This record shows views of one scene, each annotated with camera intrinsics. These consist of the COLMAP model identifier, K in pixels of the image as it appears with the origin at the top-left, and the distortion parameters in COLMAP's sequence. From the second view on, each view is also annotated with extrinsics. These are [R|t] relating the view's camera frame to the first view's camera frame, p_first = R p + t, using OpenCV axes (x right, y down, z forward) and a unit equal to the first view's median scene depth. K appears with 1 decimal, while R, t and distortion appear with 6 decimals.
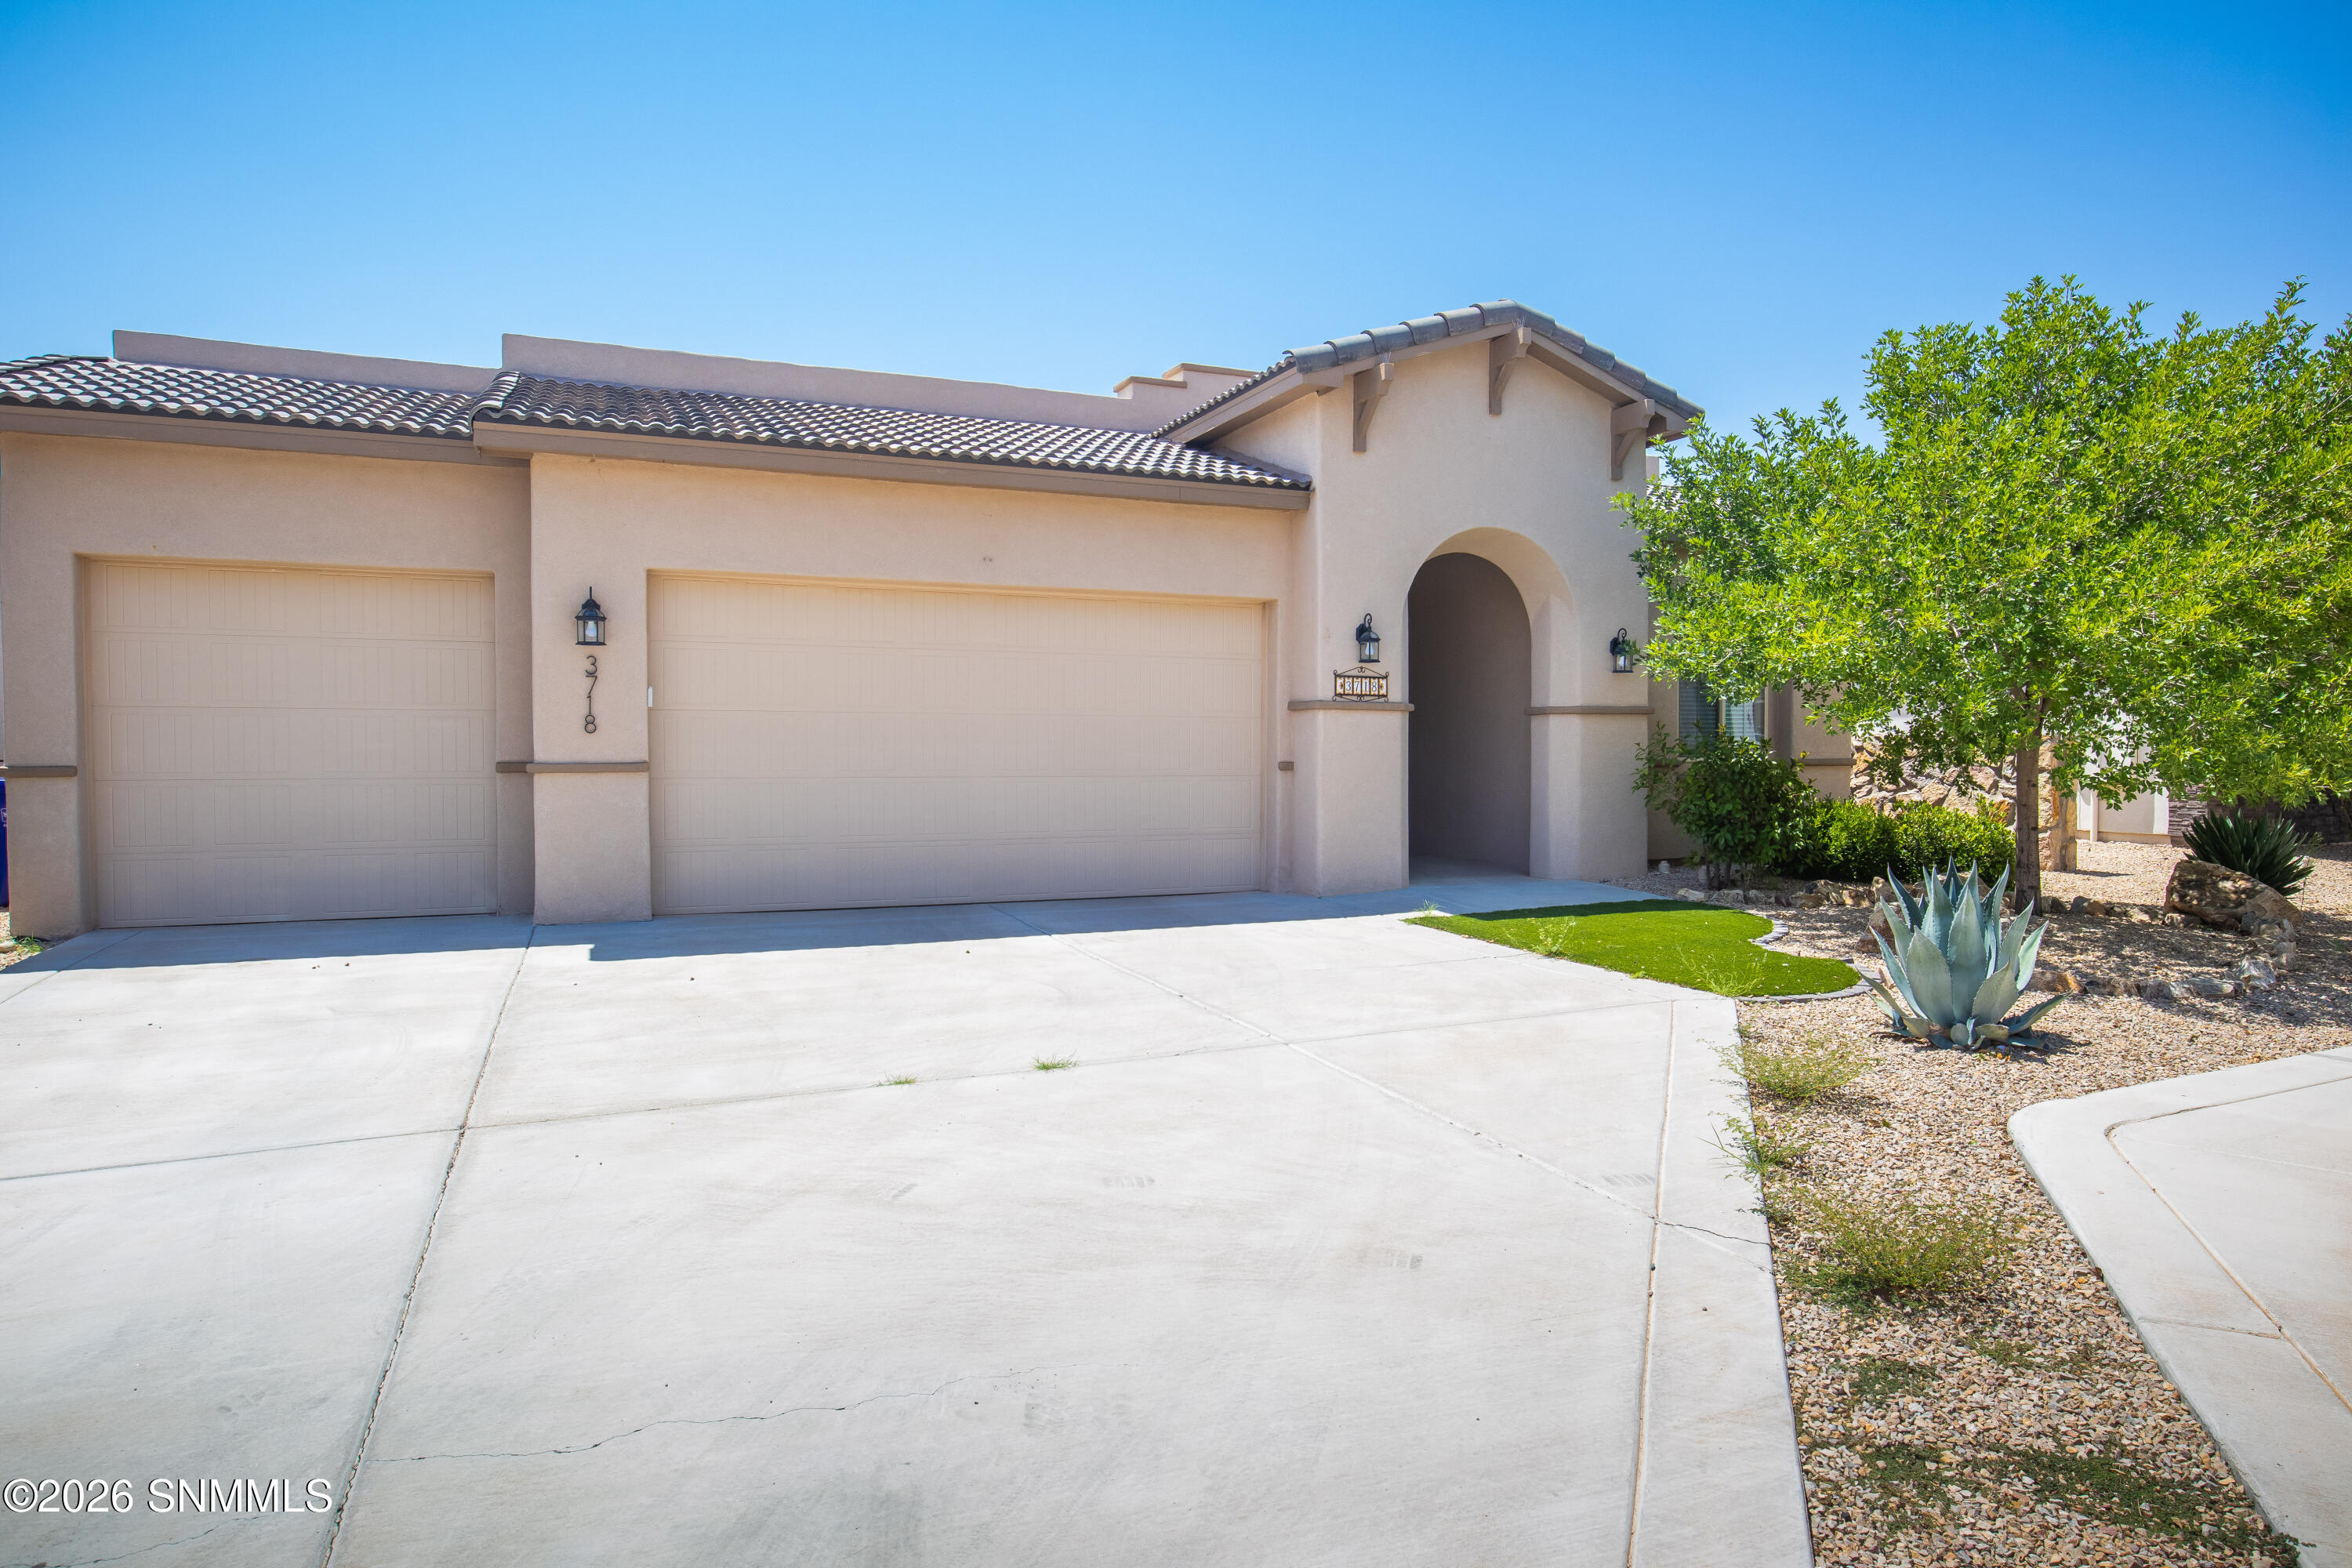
lens RADIAL K [[1391.5, 0, 1176.0], [0, 1391.5, 784.0], [0, 0, 1]] dist [-0.020679, 0.001628]
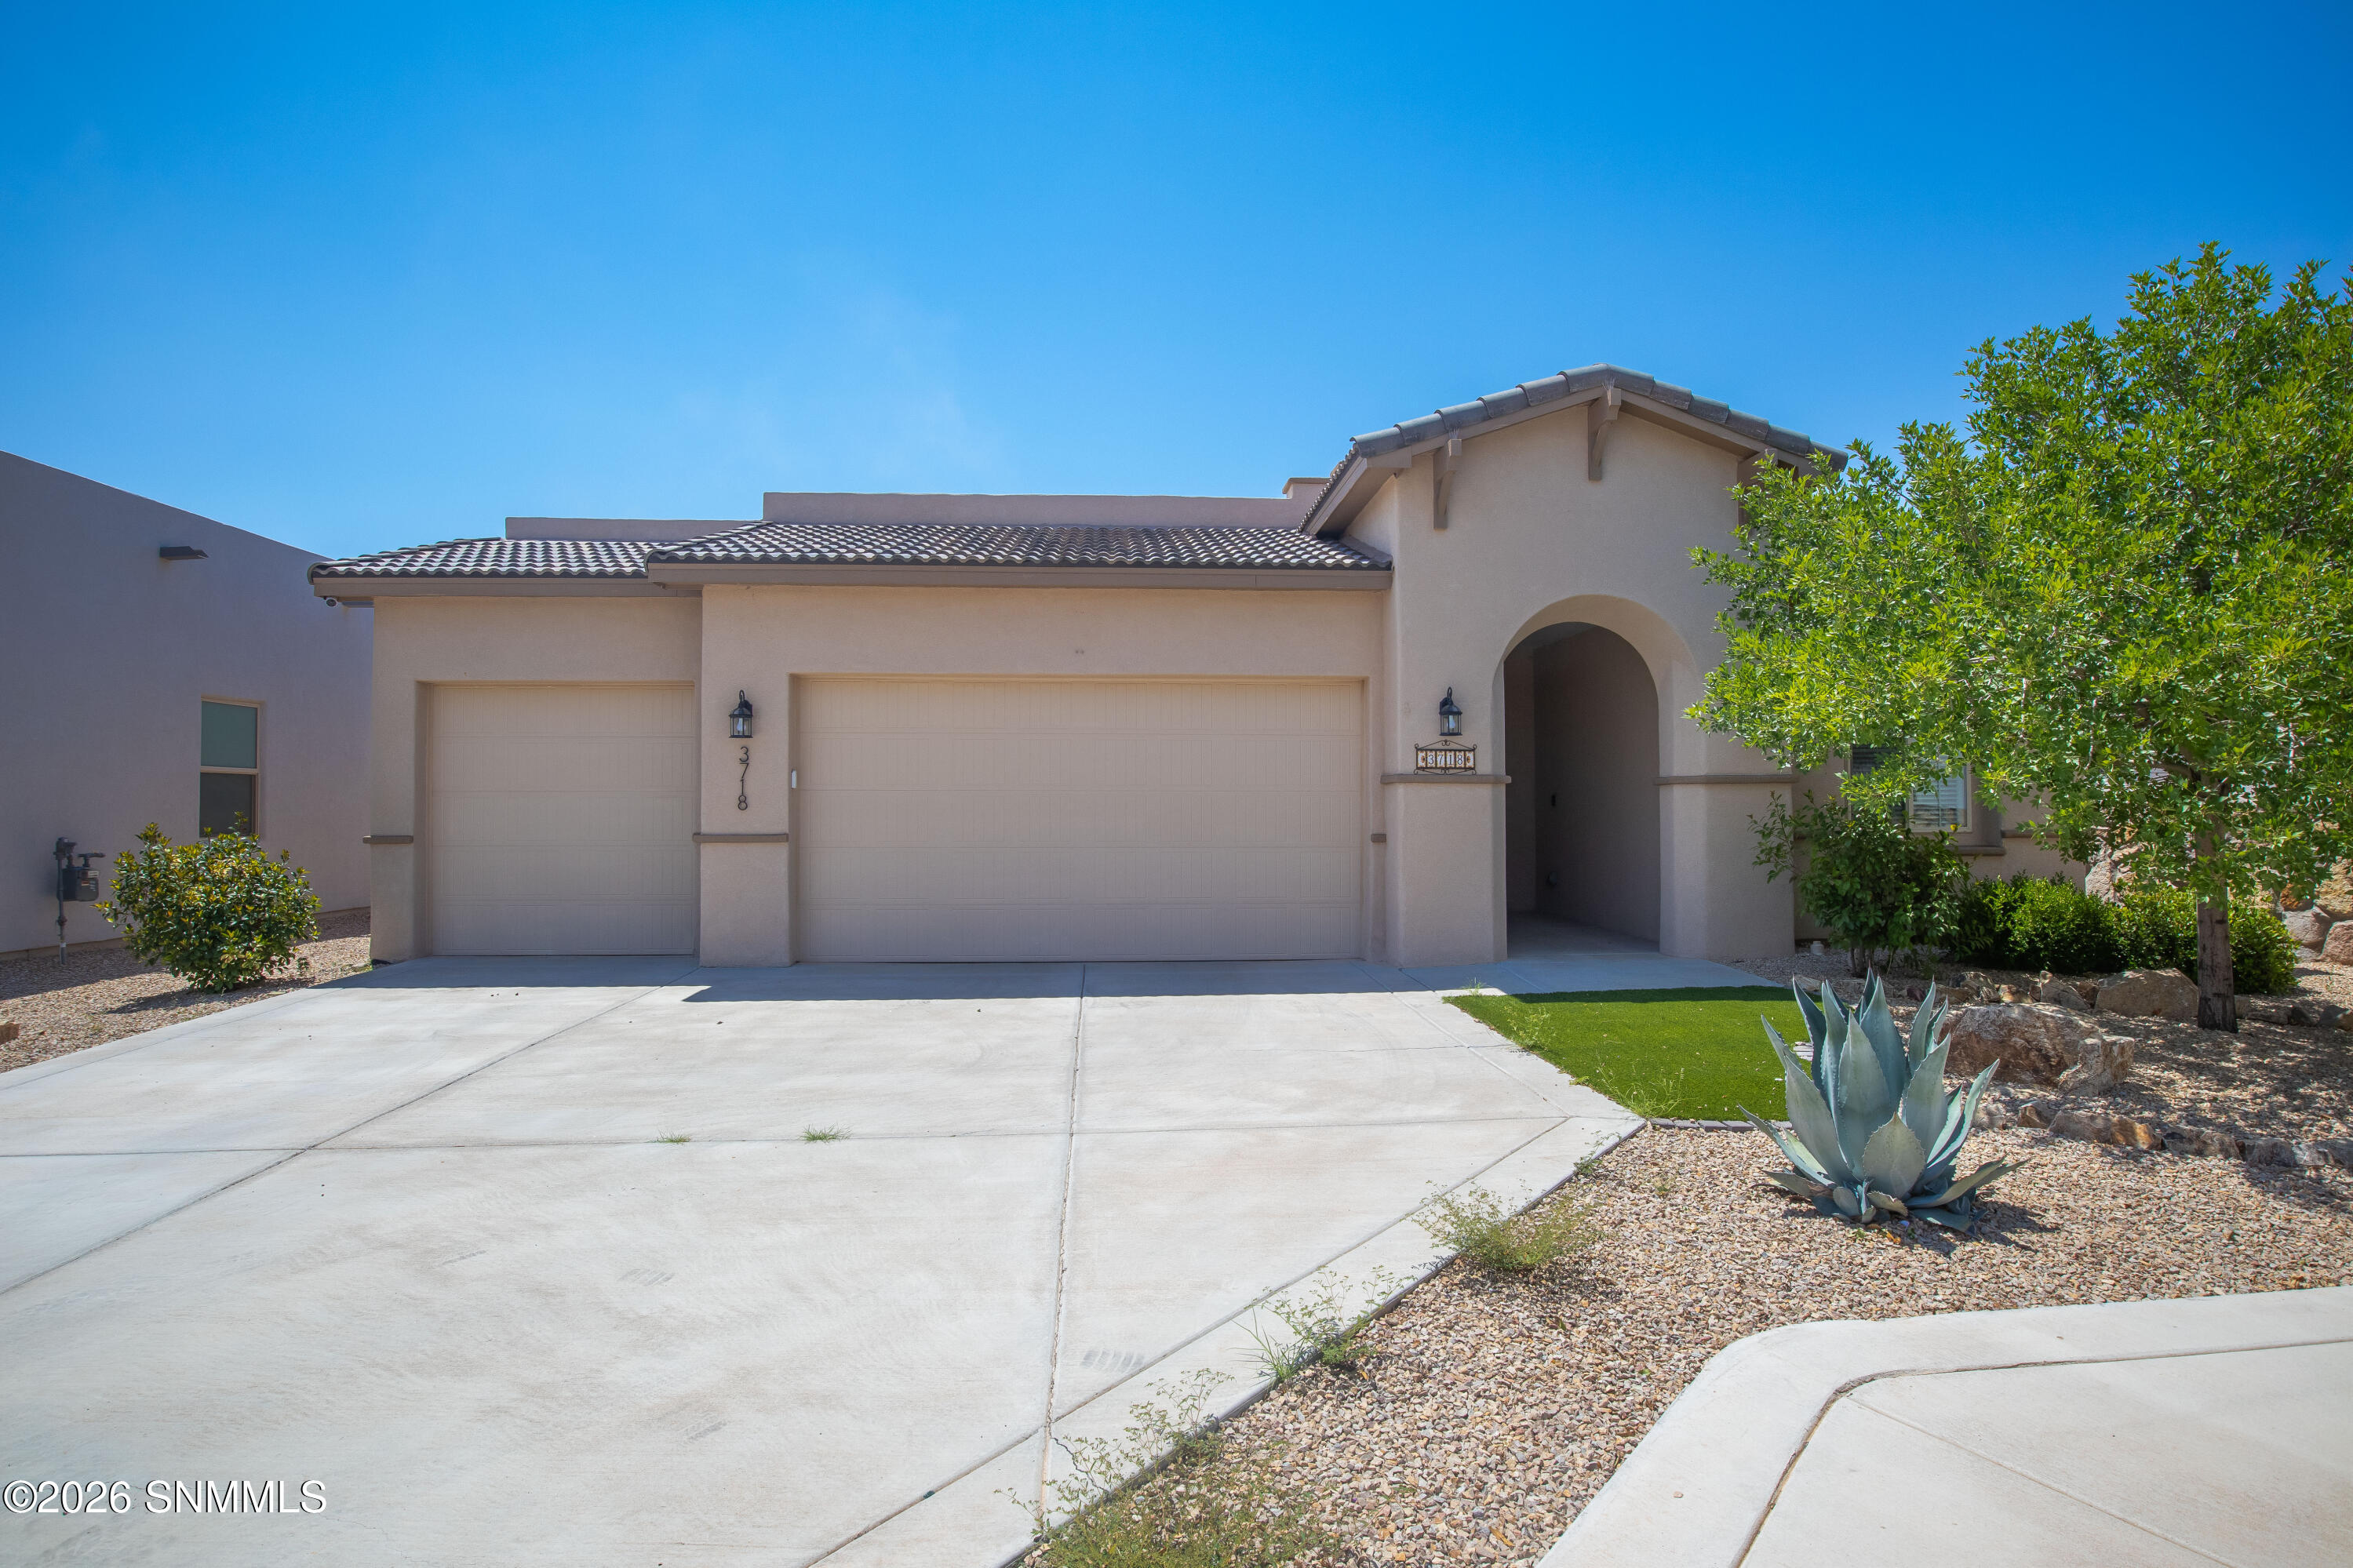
lens RADIAL K [[1177.0, 0, 1197.4], [0, 1177.0, 794.0], [0, 0, 1]] dist [-0.039854, 0.008812]
pose [[0.940878, -0.007729, -0.338657, 0.253546], [-0.006211, 0.999178, -0.040059, -0.010239], [0.338688, 0.039794, 0.940057, 0.143851]]
